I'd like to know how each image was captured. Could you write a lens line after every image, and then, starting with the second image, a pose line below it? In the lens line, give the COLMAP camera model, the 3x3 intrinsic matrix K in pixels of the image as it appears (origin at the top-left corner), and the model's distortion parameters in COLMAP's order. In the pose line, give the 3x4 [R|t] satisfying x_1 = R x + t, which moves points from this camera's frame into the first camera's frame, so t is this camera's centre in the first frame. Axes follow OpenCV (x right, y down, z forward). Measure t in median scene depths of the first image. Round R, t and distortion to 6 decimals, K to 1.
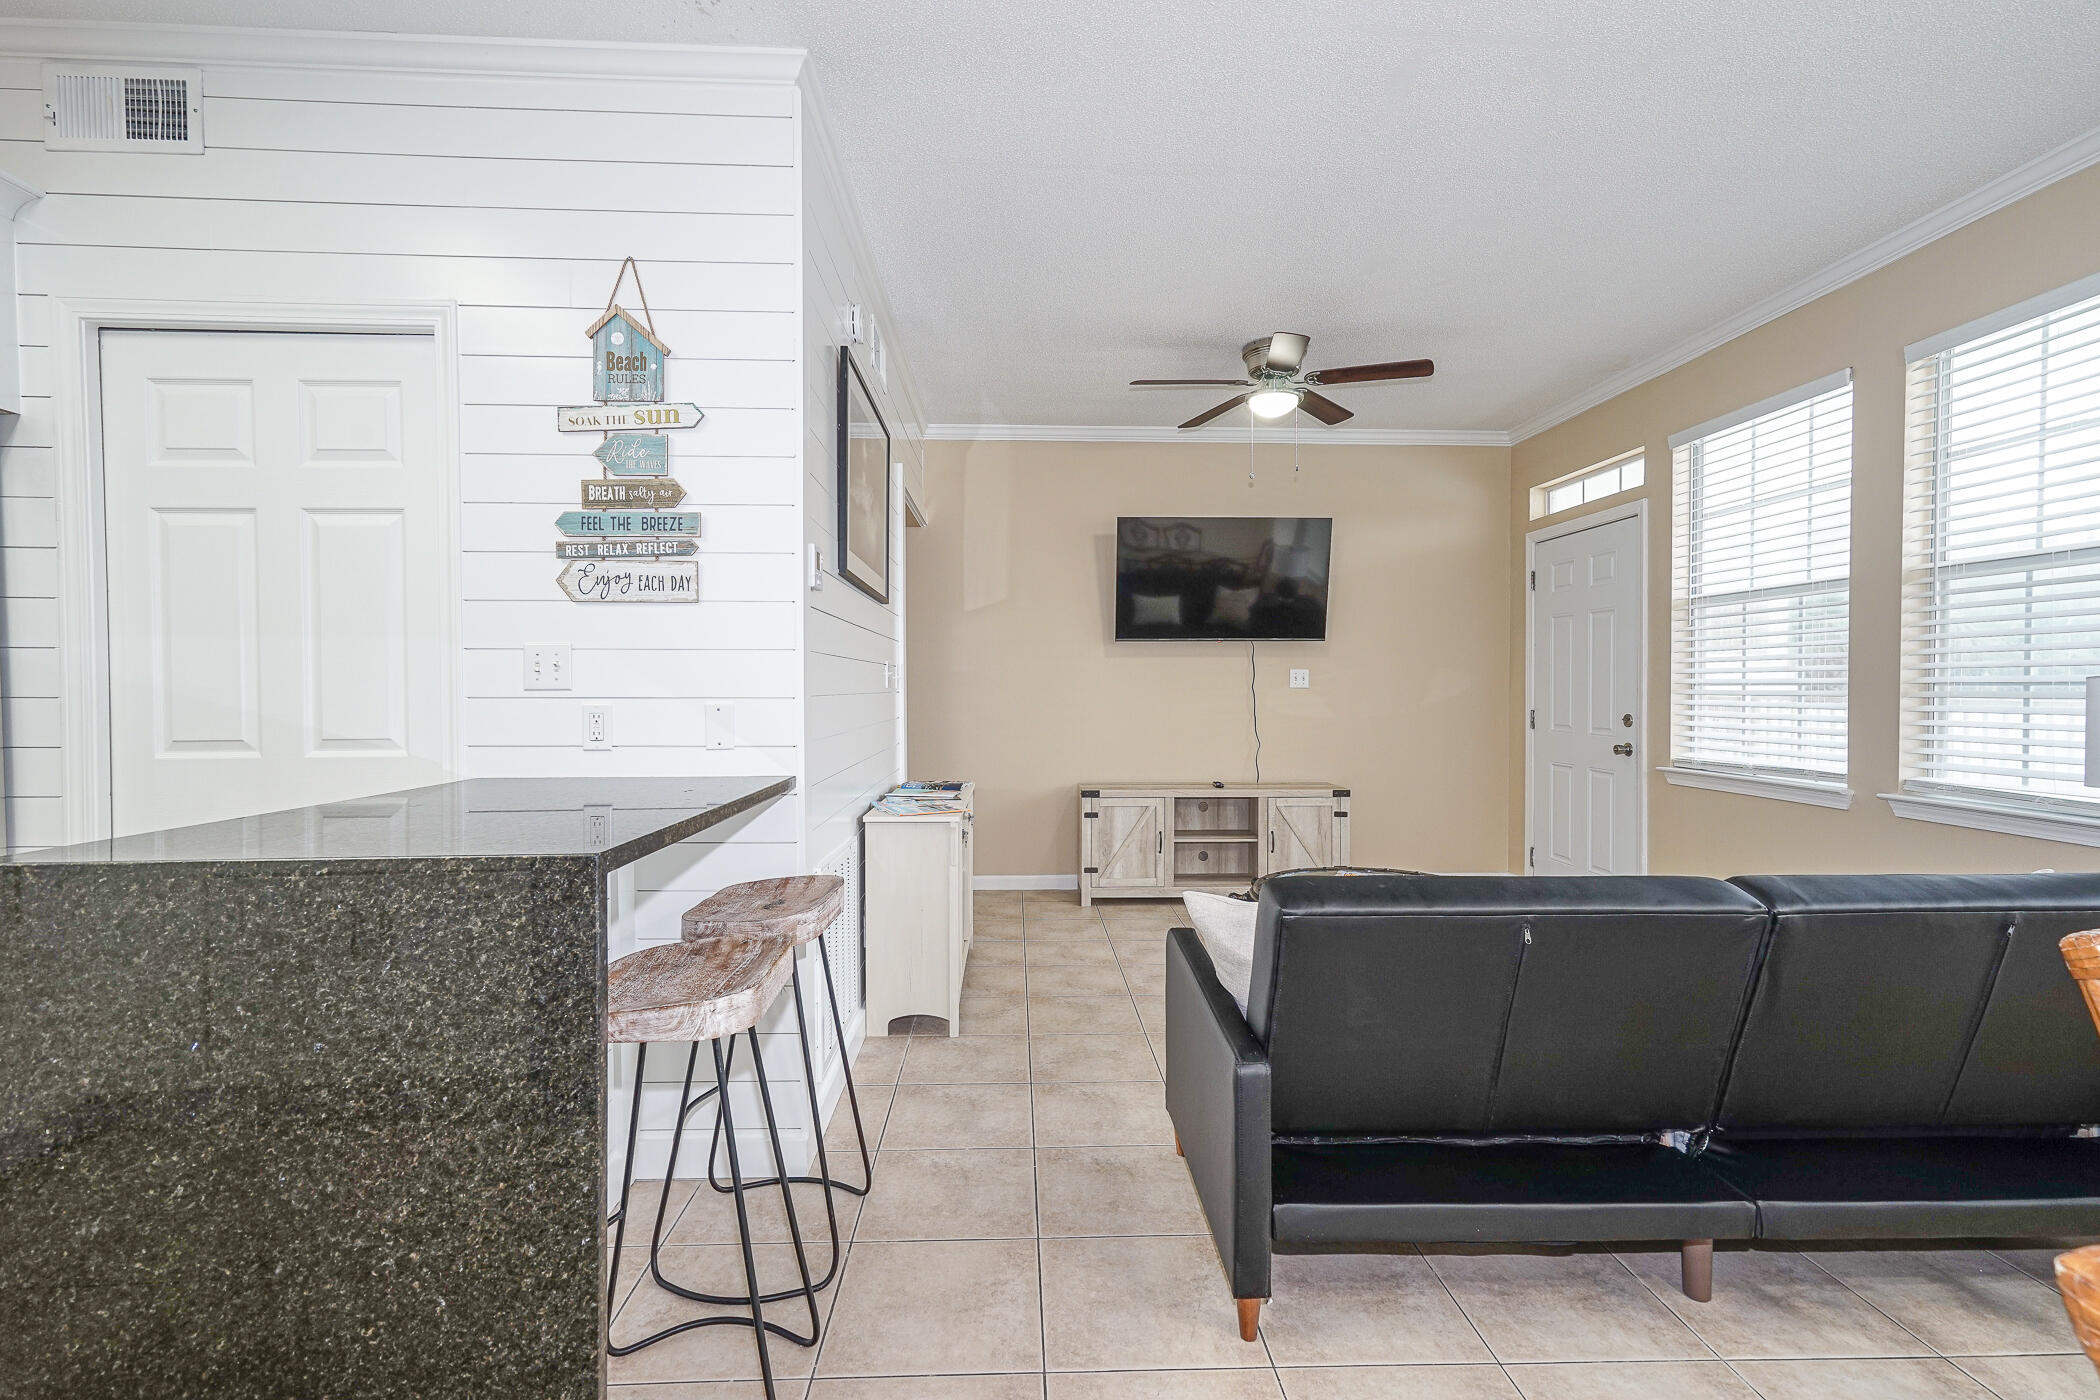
lens RADIAL K [[947.9, 0, 1050.0], [0, 947.9, 700.0], [0, 0, 1]] dist [0.013475, 0.000986]
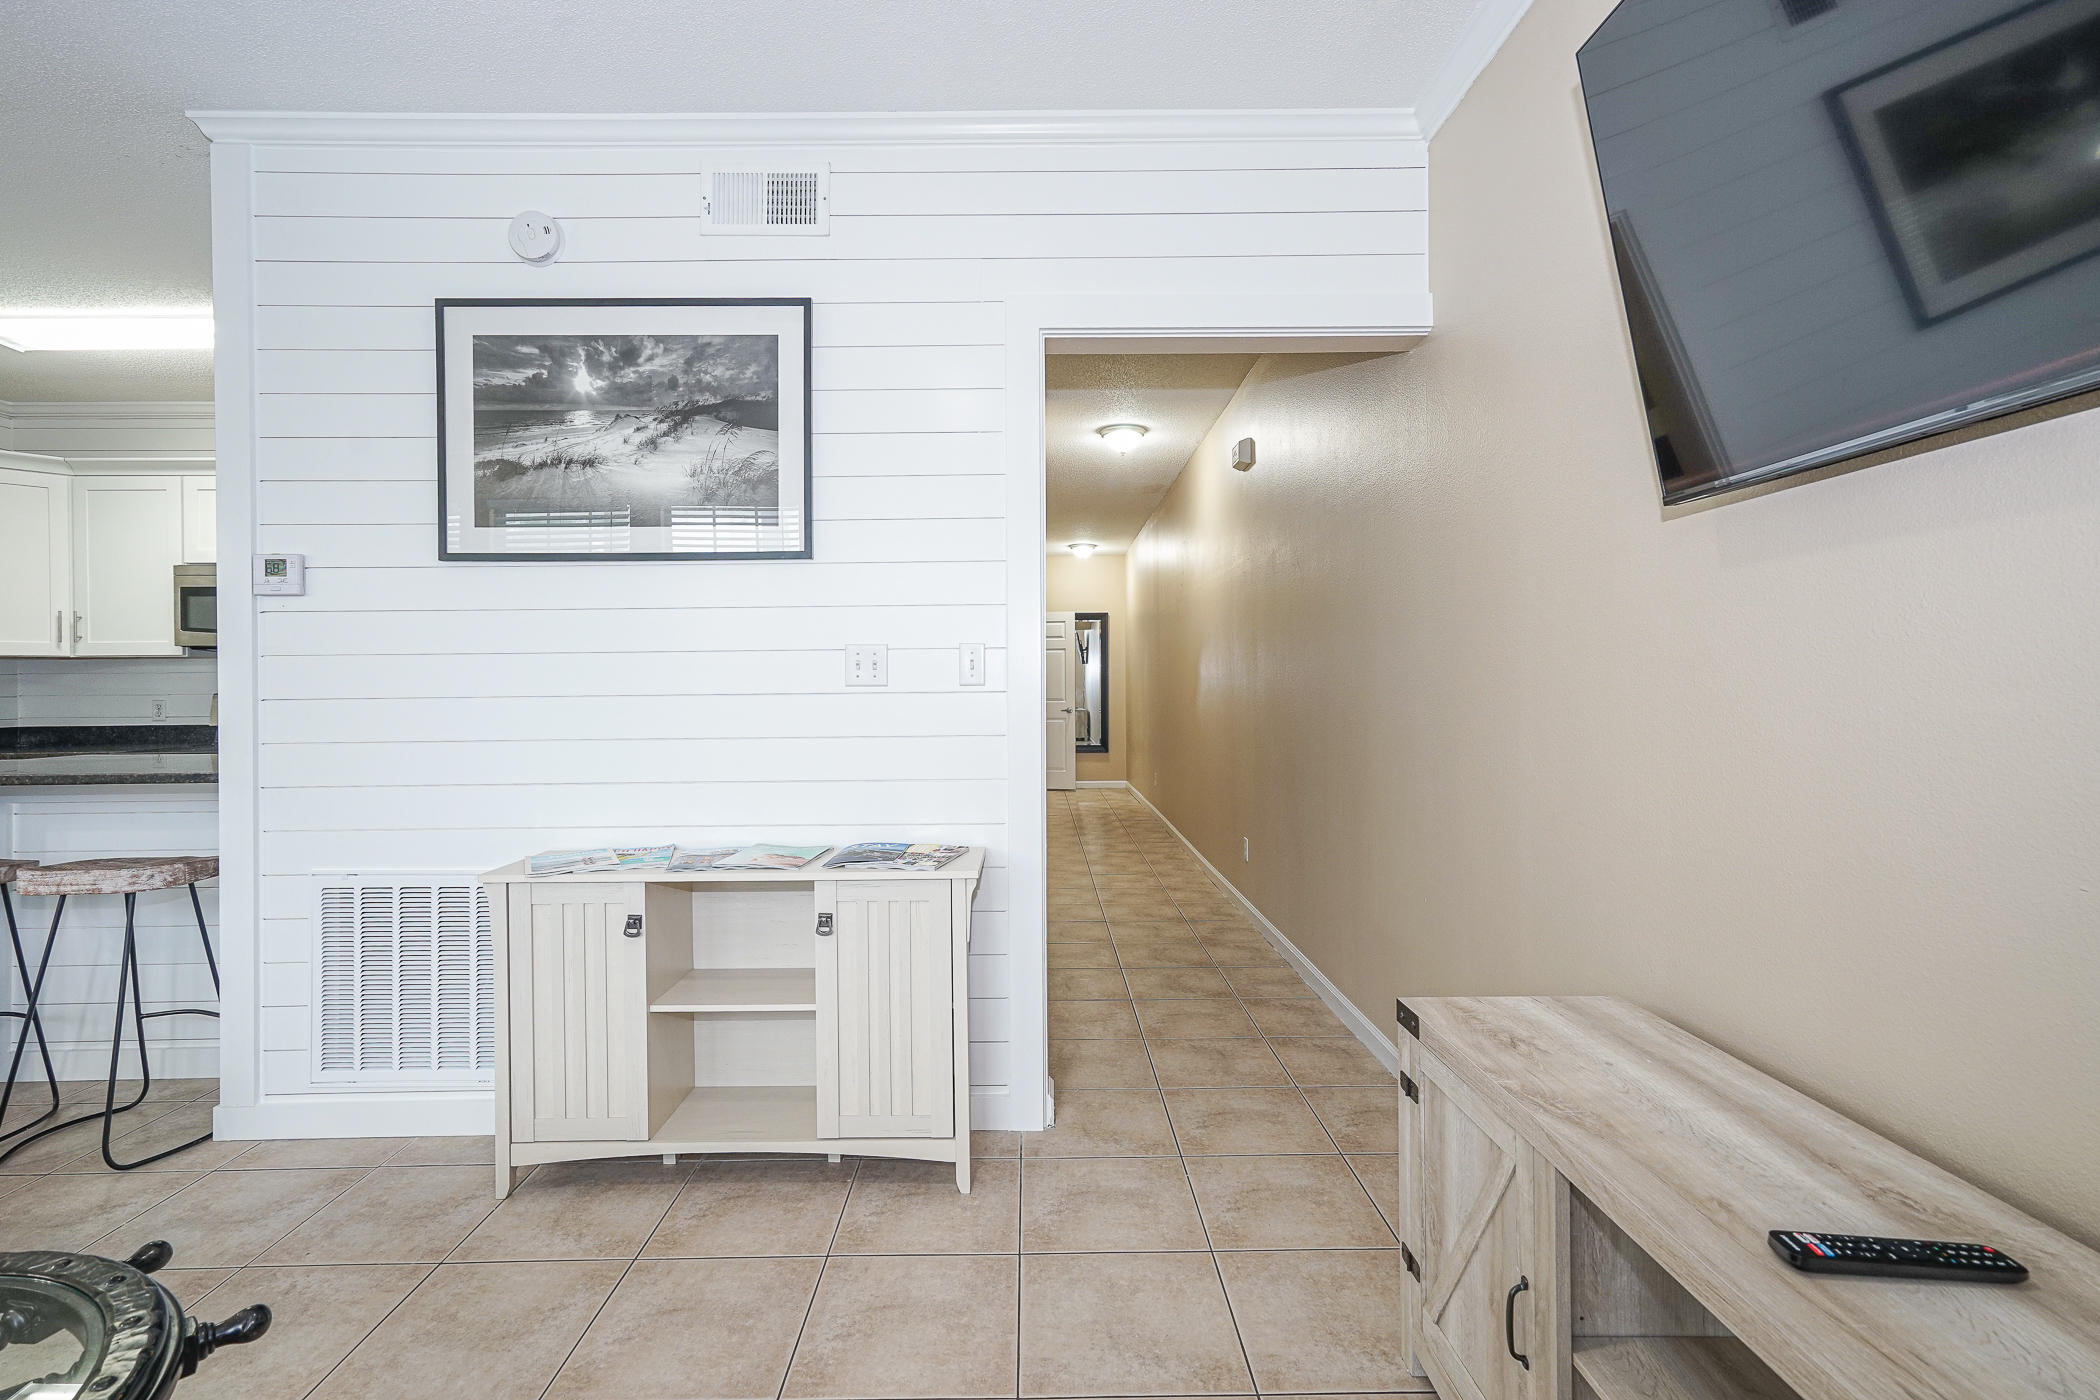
lens RADIAL K [[953.7, 0, 1038.5], [0, 953.7, 687.0], [0, 0, 1]] dist [0.006679, 0.000807]
pose [[-0.034331, 0.002767, -0.999407, 0.795673], [-0.002689, 0.999992, 0.002861, -0.021448], [0.999407, 0.002786, -0.034323, 1.946050]]
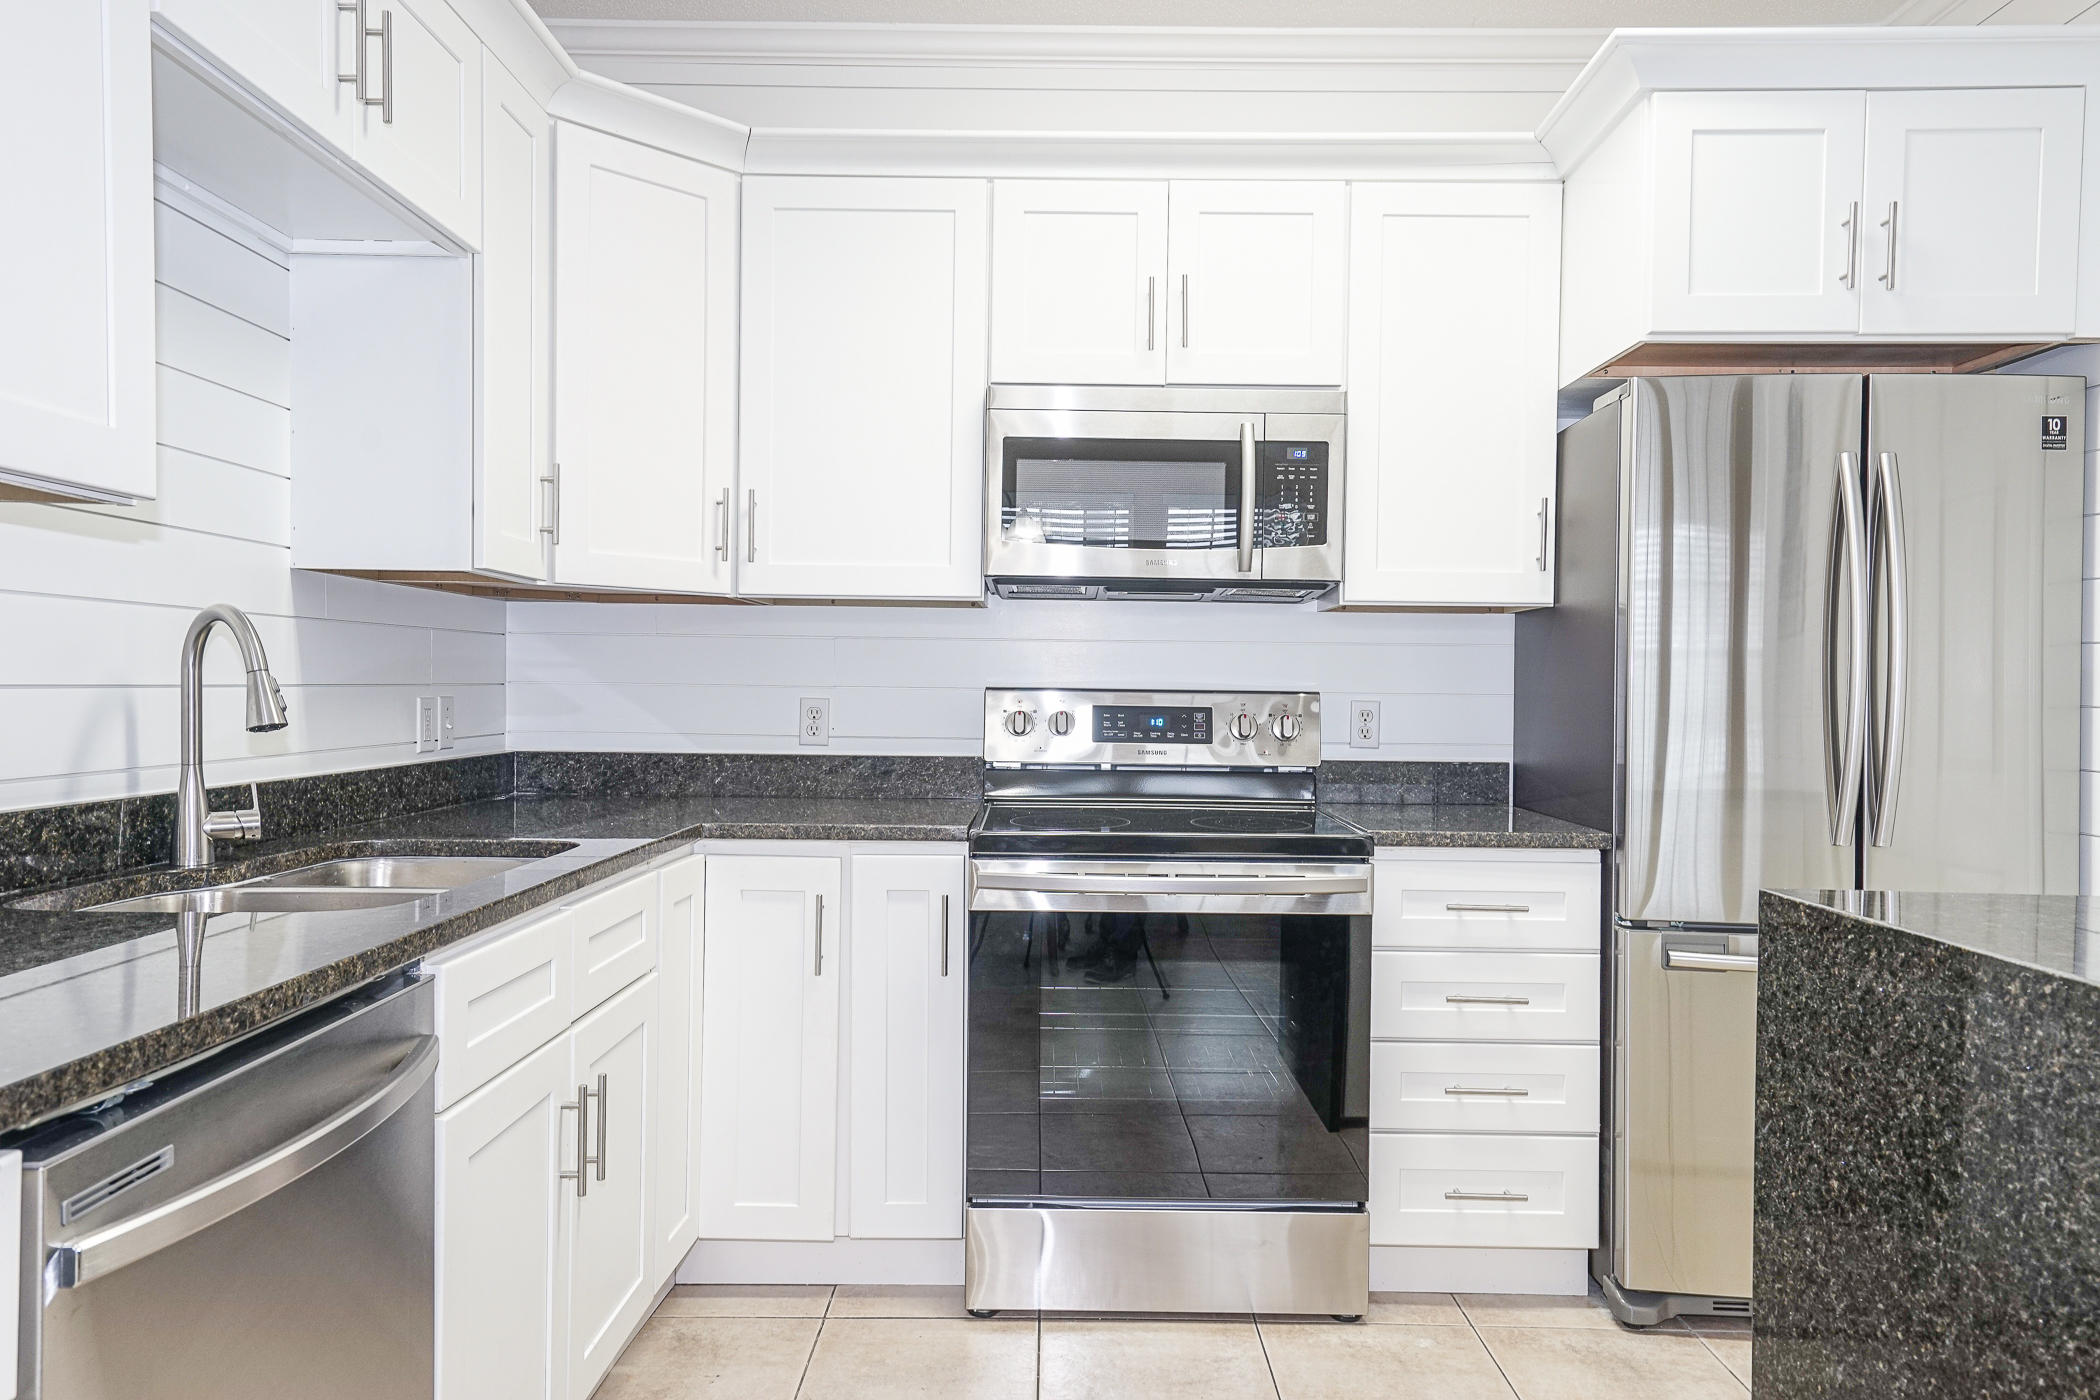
lens RADIAL K [[1389.8, 0, 1046.2], [0, 1389.8, 702.8], [0, 0, 1]] dist [0.015216, 0.024711]
pose [[-0.045221, 0.013040, -0.998892, 0.091289], [-0.025847, 0.999565, 0.014219, -0.002309], [0.998643, 0.026461, -0.044864, 0.183453]]
